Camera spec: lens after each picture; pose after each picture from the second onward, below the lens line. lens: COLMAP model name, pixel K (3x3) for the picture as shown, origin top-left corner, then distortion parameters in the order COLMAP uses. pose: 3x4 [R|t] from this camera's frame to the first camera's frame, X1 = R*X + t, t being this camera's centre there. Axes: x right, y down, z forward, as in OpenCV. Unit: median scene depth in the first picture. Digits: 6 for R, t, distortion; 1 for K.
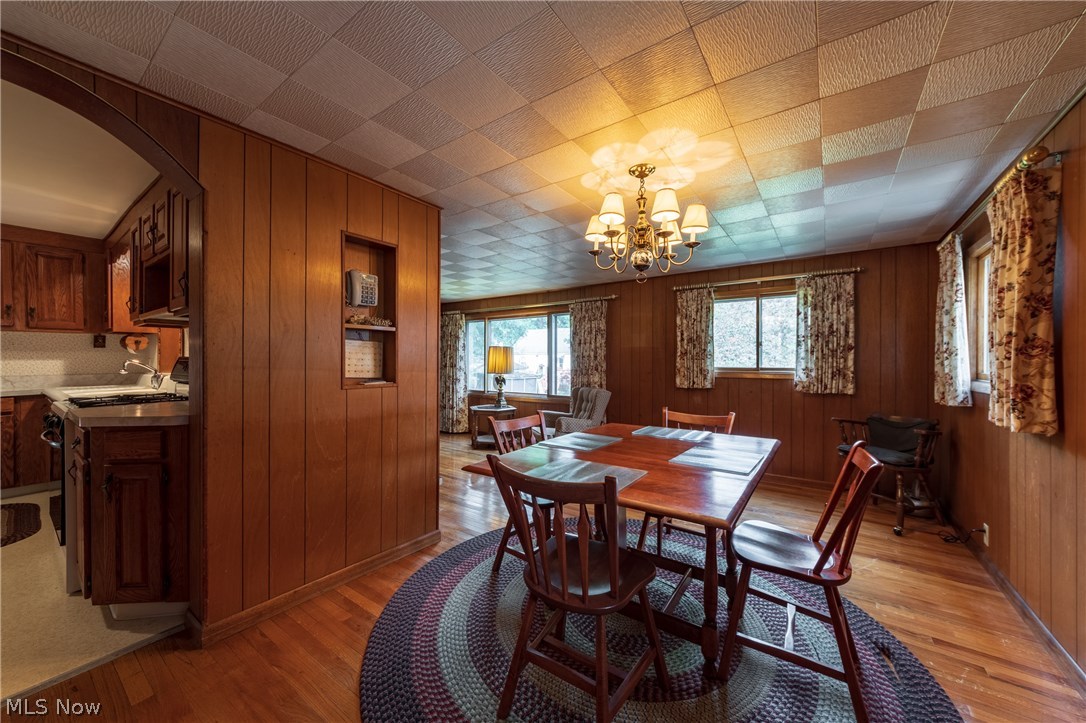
lens RADIAL K [[390.3, 0, 522.4], [0, 390.3, 359.9], [0, 0, 1]] dist [0.000783, 0.000438]
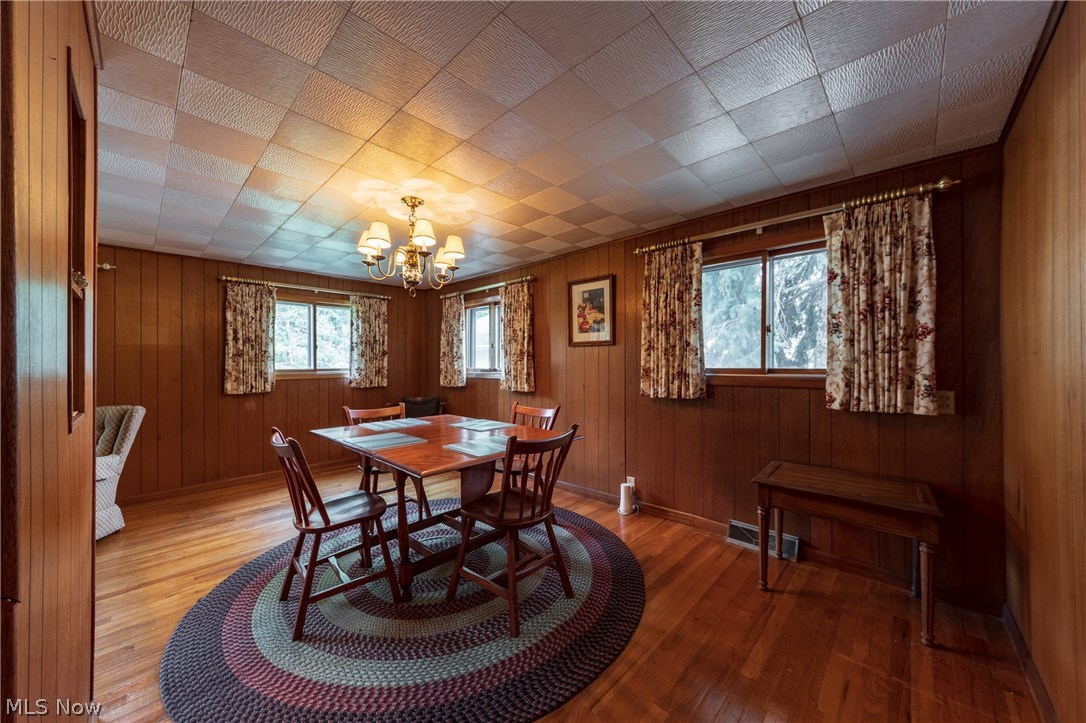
lens RADIAL K [[390.3, 0, 541.7], [0, 390.3, 361.7], [0, 0, 1]] dist [0.000783, 0.000438]
pose [[0.122016, 0.000688, 0.992528, -0.444255], [0.000773, 0.999999, -0.000788, 0.001243], [-0.992528, 0.000864, 0.122016, 0.251612]]
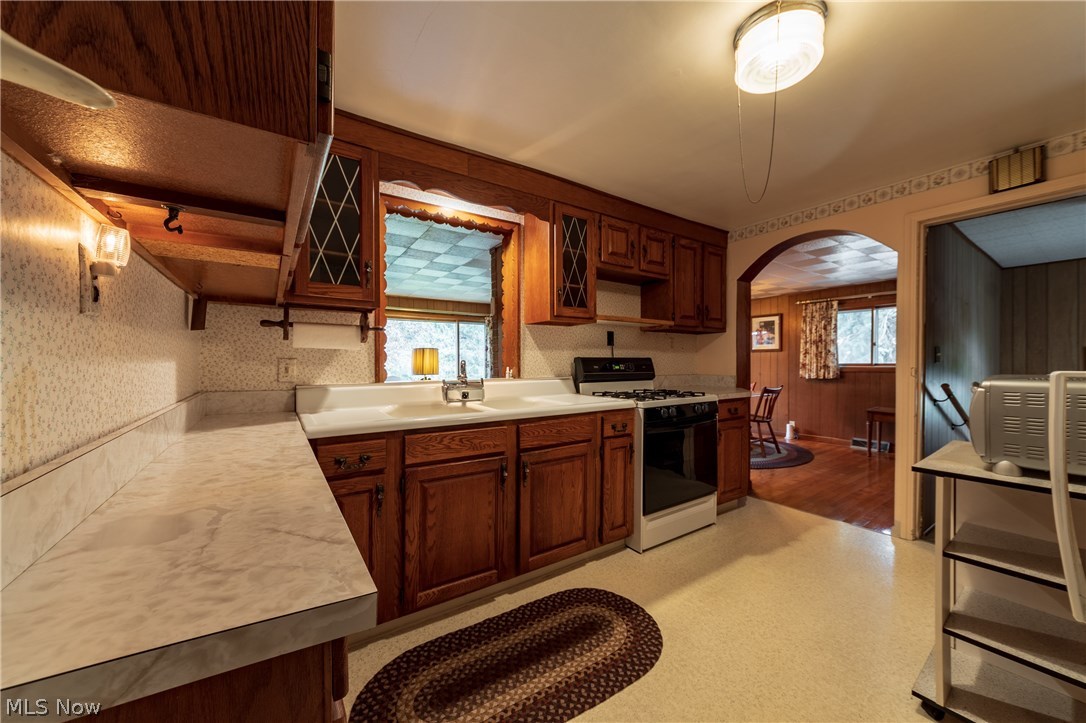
lens RADIAL K [[390.3, 0, 543.7], [0, 390.3, 367.6], [0, 0, 1]] dist [0.000783, 0.000438]
pose [[0.331686, -0.015214, 0.943267, -1.748067], [0.004041, 0.999884, 0.014706, 0.004050], [-0.943381, -0.001066, 0.331709, 0.706674]]
